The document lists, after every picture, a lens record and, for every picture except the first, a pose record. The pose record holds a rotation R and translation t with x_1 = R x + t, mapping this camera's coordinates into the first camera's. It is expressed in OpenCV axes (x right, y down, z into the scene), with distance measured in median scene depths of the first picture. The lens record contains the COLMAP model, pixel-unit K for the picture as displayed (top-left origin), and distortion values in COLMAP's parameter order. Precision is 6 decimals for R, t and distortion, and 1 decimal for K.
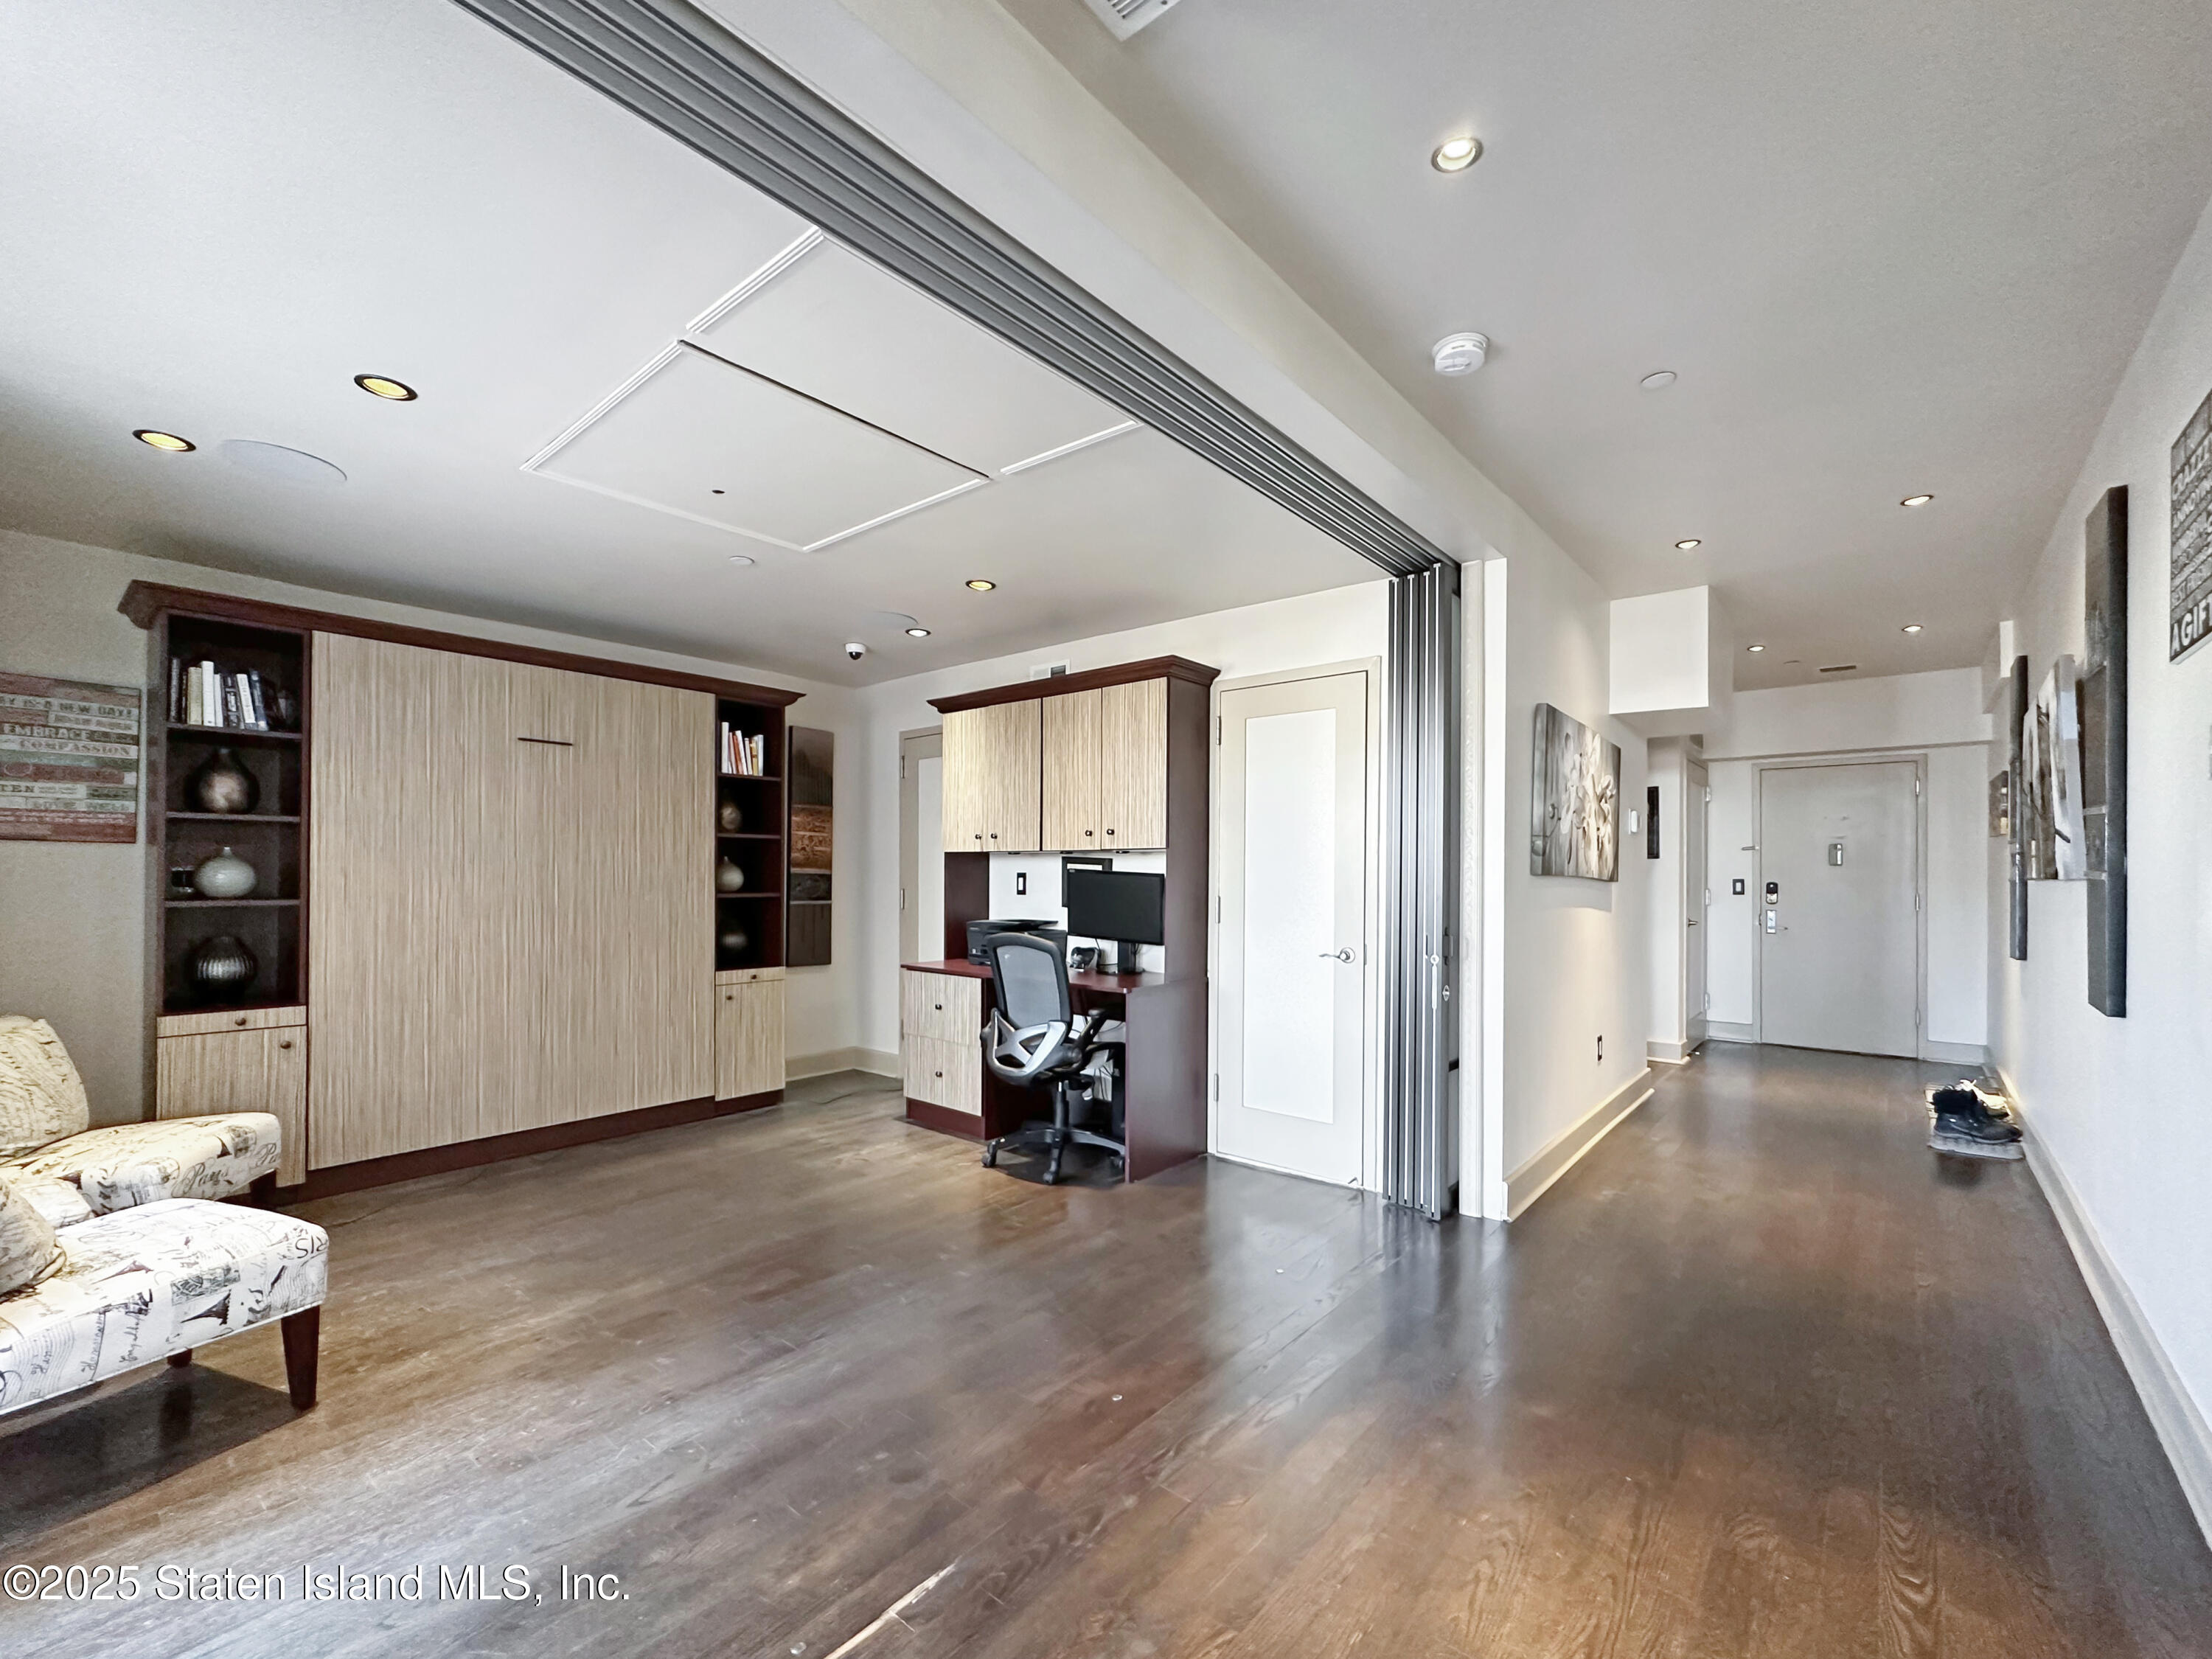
lens RADIAL K [[920.6, 0, 1132.7], [0, 920.6, 871.7], [0, 0, 1]] dist [0.006093, -0.002847]
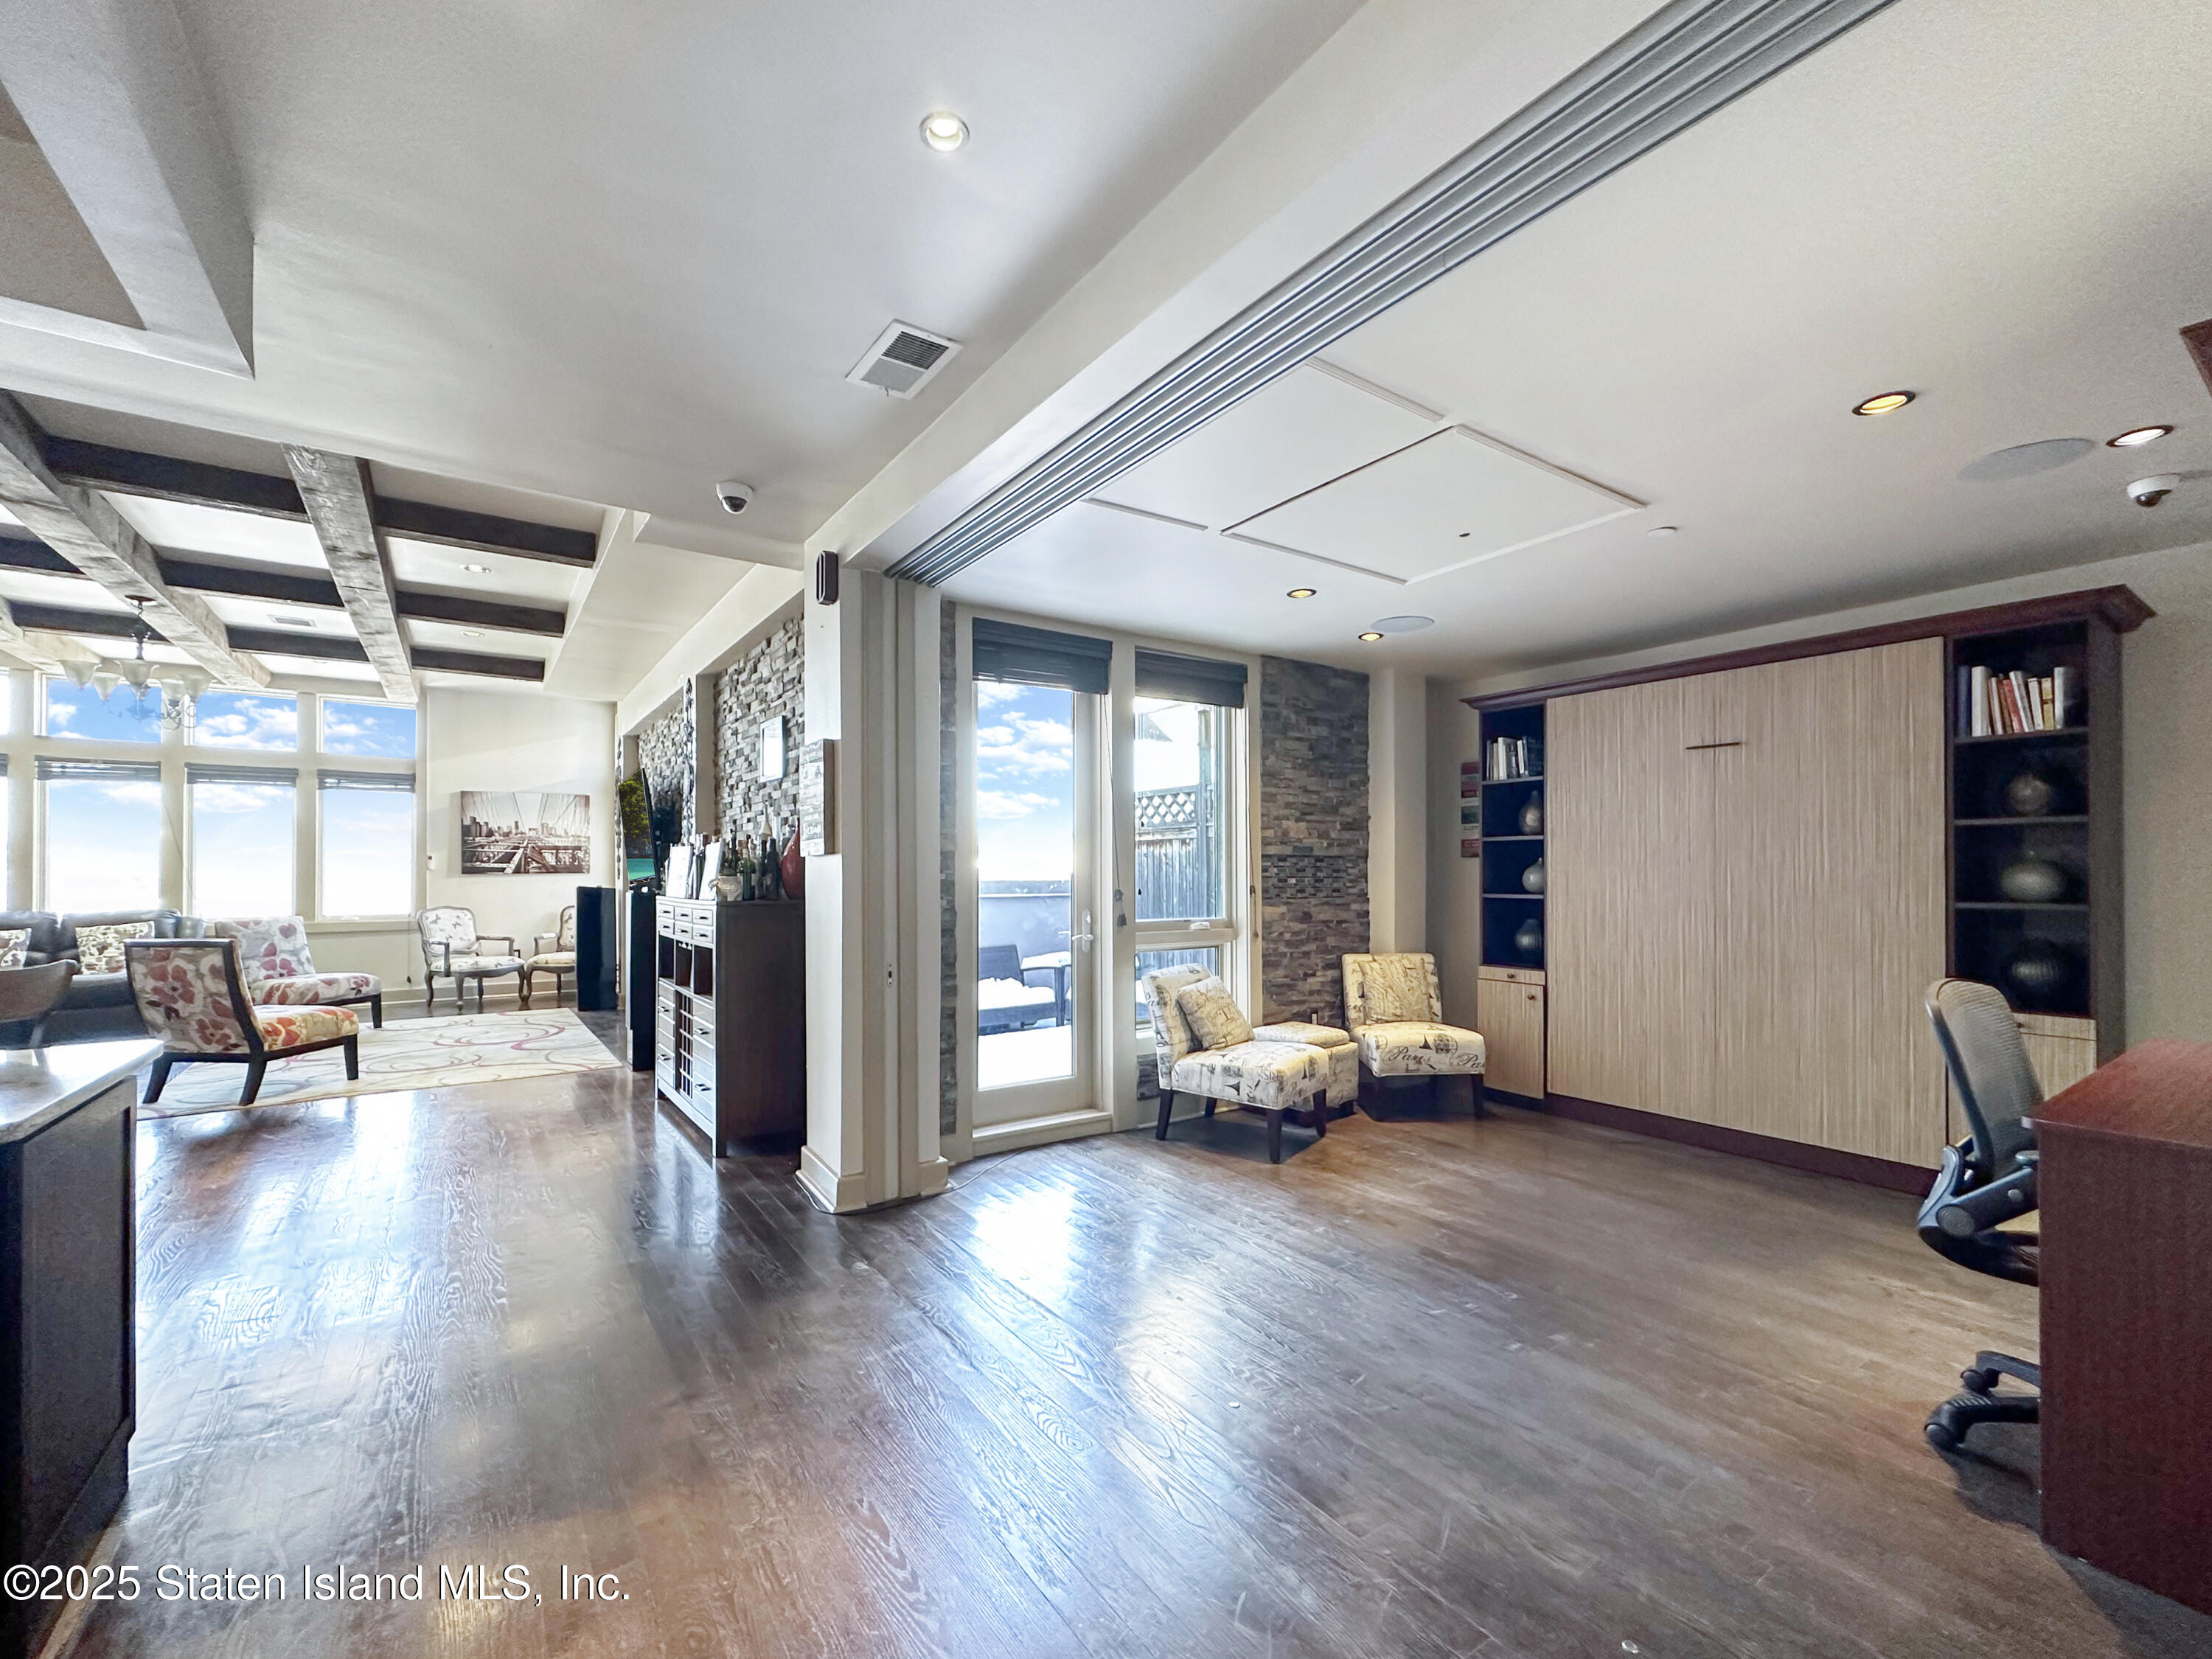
lens RADIAL K [[920.6, 0, 1066.4], [0, 920.6, 873.9], [0, 0, 1]] dist [0.006093, -0.002847]
pose [[-0.297053, -0.004120, -0.954852, 0.569102], [0.001419, 0.999988, -0.004757, 0.003915], [0.954860, -0.002768, -0.297043, 0.651100]]
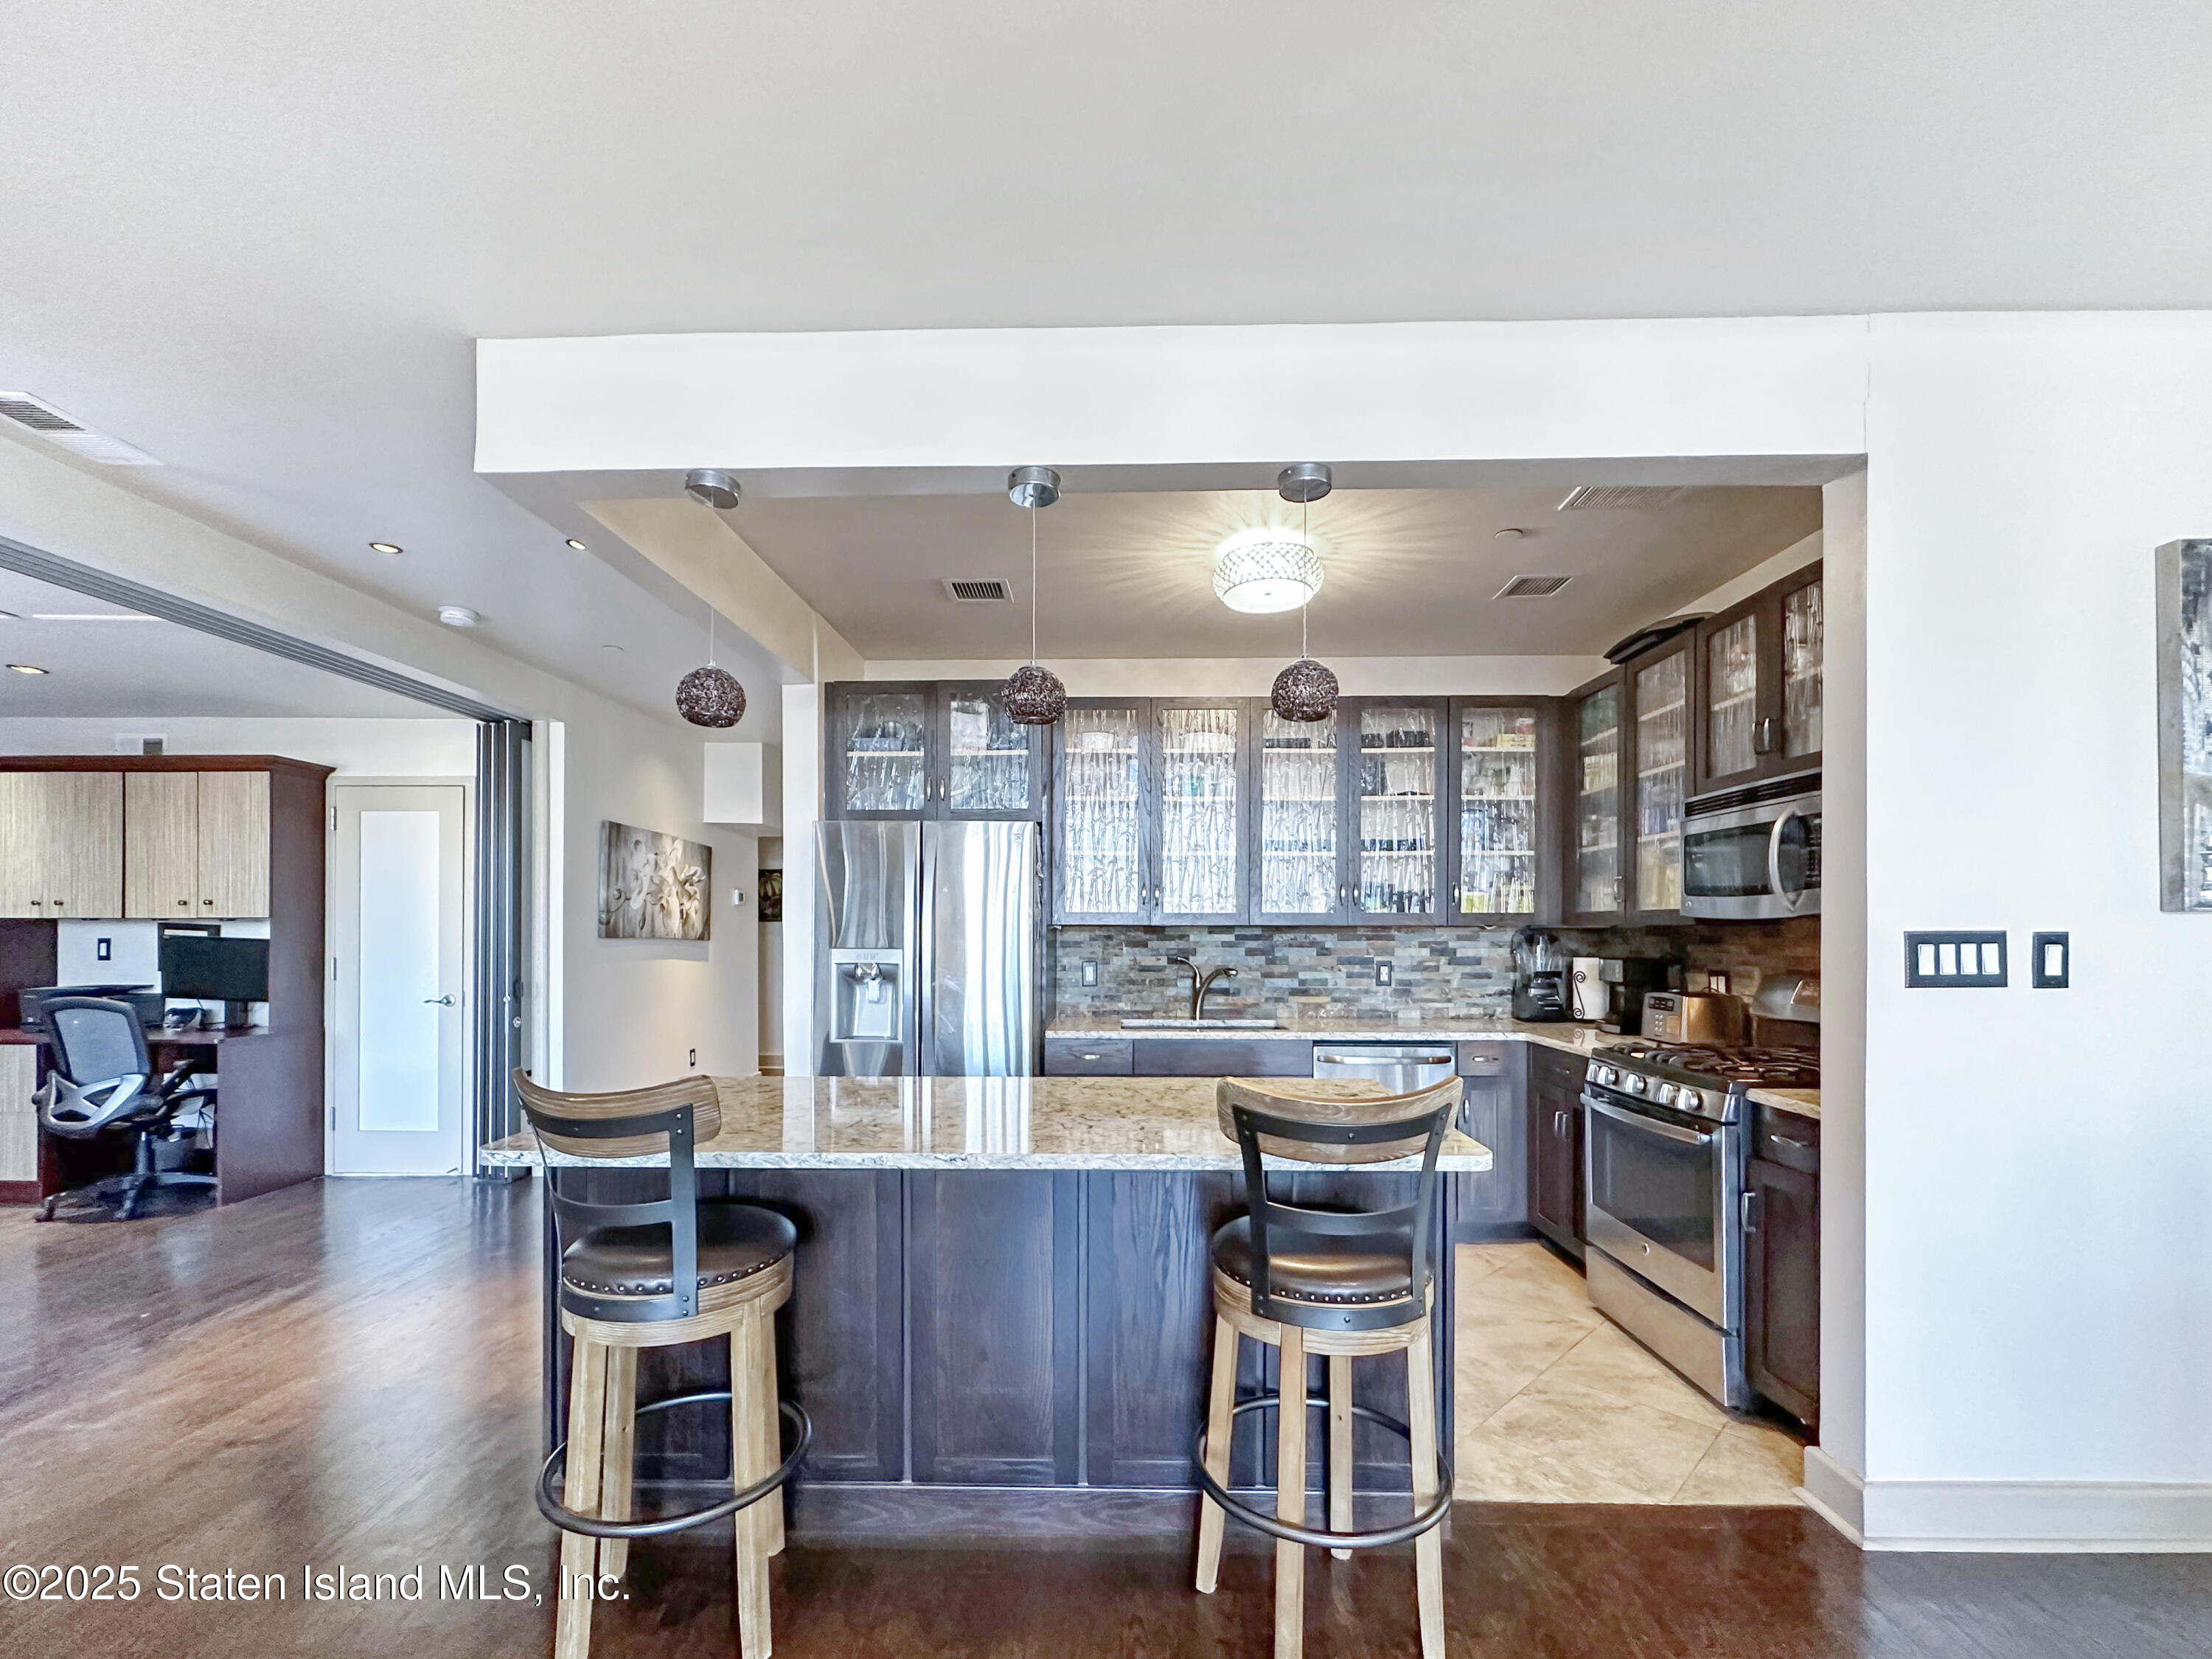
lens RADIAL K [[920.6, 0, 1127.7], [0, 920.6, 922.3], [0, 0, 1]] dist [0.006093, -0.002847]
pose [[0.787107, -0.001947, 0.616813, 0.164787], [0.003182, 0.999995, -0.000904, -0.014650], [-0.616808, 0.002674, 0.787109, -0.578351]]
